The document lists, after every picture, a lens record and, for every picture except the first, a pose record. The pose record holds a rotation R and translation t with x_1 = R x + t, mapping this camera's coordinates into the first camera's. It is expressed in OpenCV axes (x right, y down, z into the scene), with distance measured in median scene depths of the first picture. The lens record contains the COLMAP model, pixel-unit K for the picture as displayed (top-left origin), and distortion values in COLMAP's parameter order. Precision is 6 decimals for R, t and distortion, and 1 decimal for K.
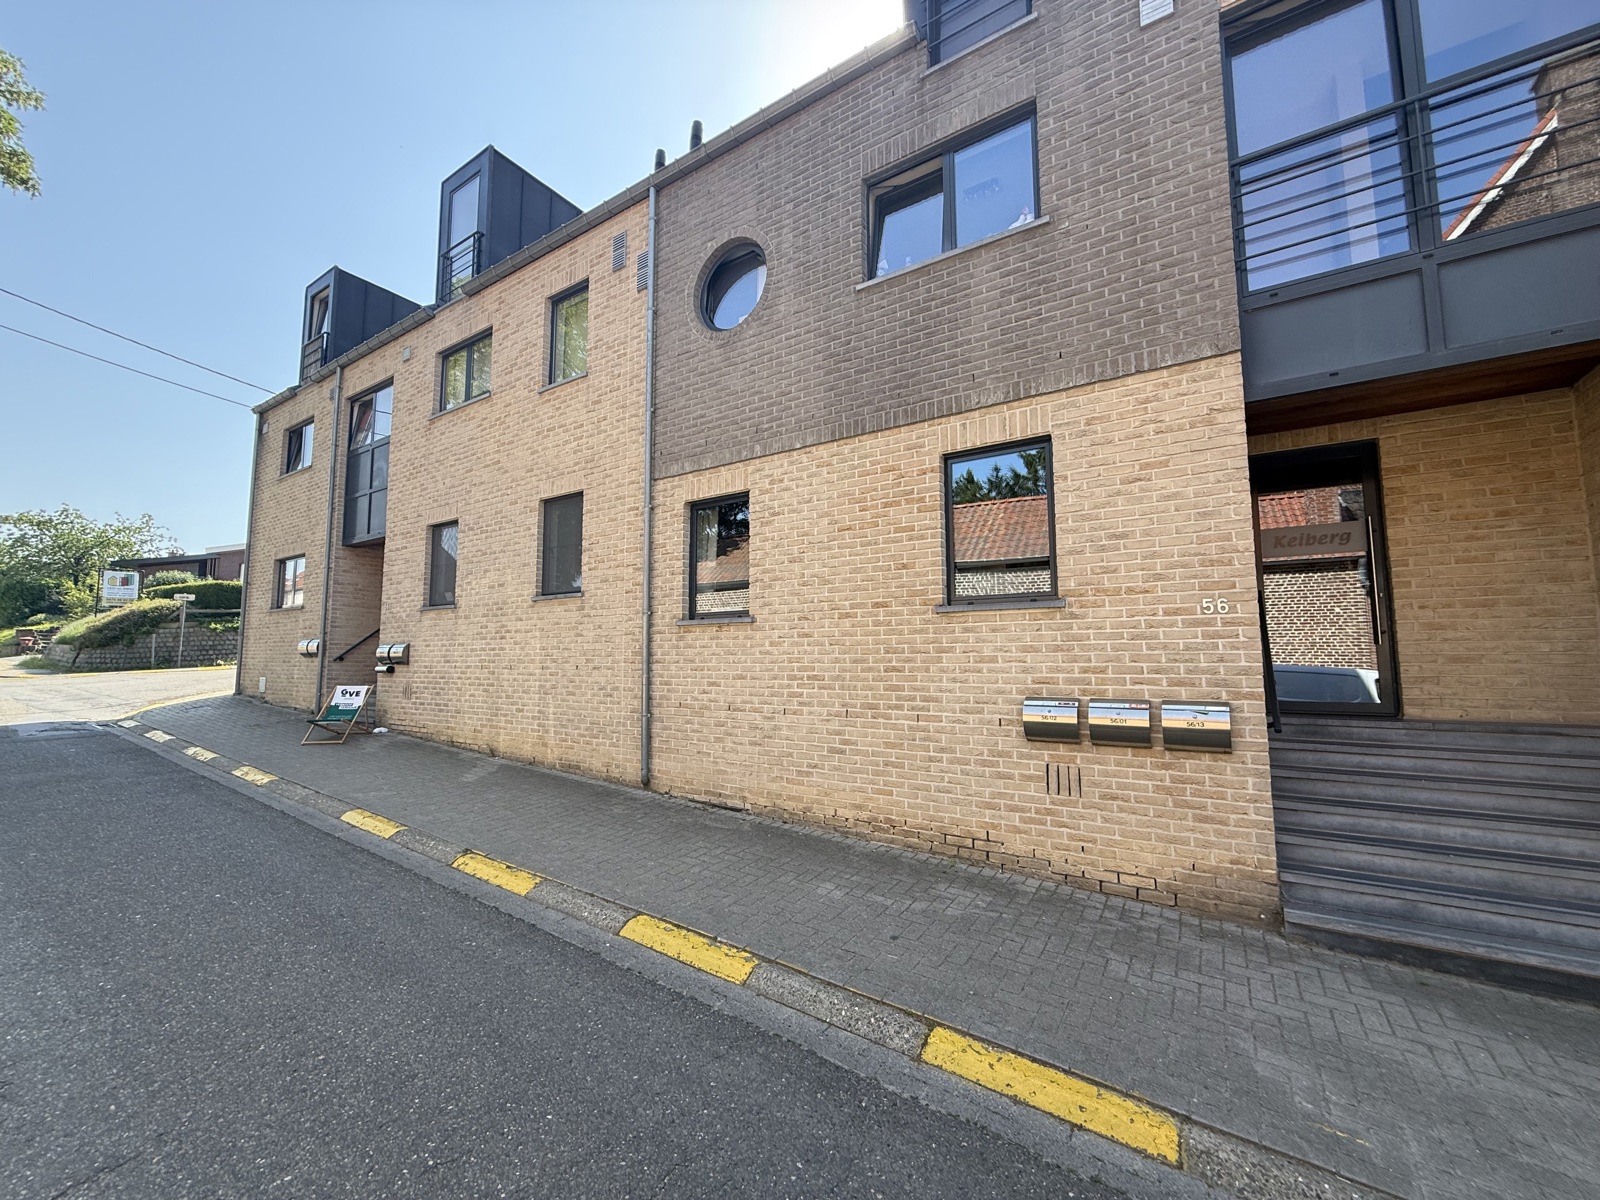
lens RADIAL K [[636.9, 0, 796.5], [0, 636.9, 598.3], [0, 0, 1]] dist [-0.001808, 0.000989]
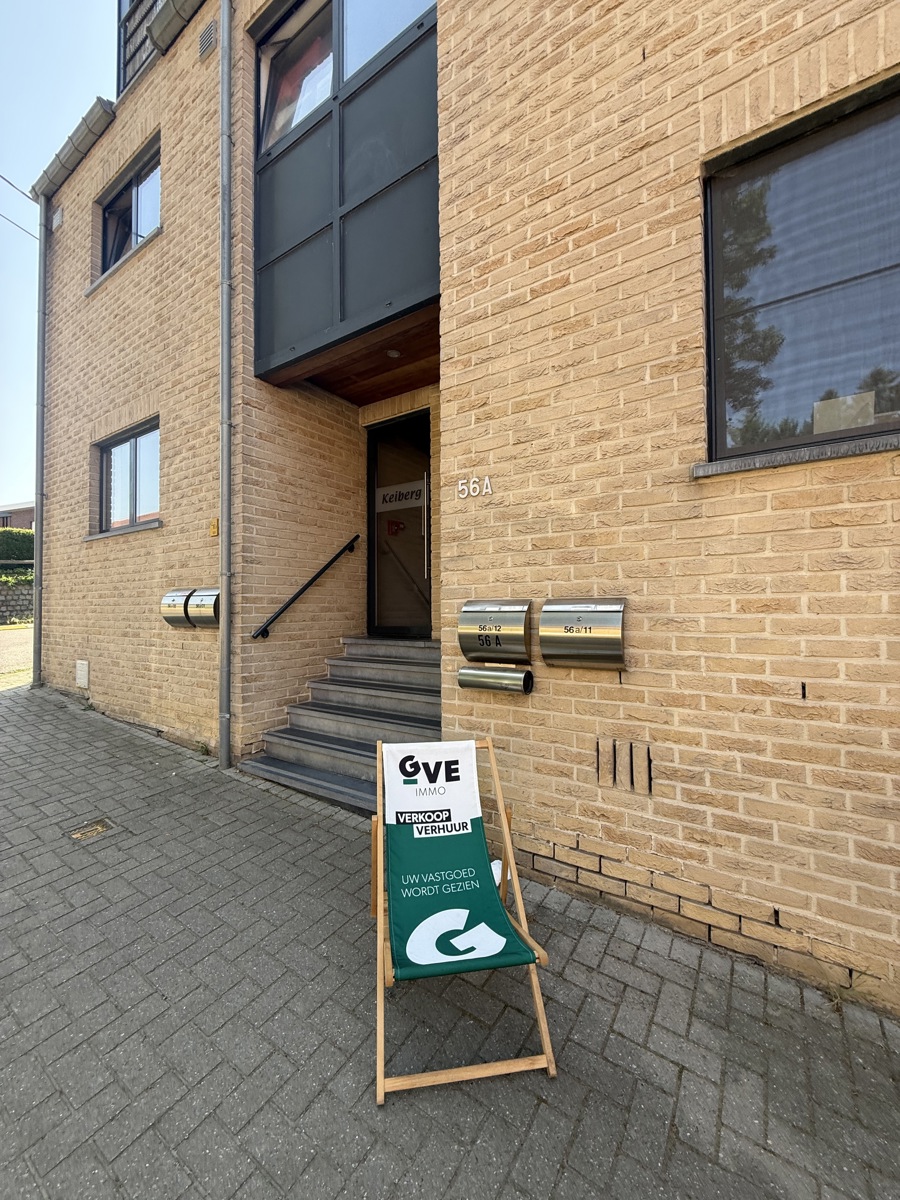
lens RADIAL K [[477.7, 0, 452.7], [0, 477.7, 601.7], [0, 0, 1]] dist [-0.001808, 0.000989]
pose [[0.999999, 0.001372, 0.001056, -0.563431], [-0.001448, 0.997103, 0.076053, 0.045642], [-0.000948, -0.076054, 0.997103, 0.643384]]
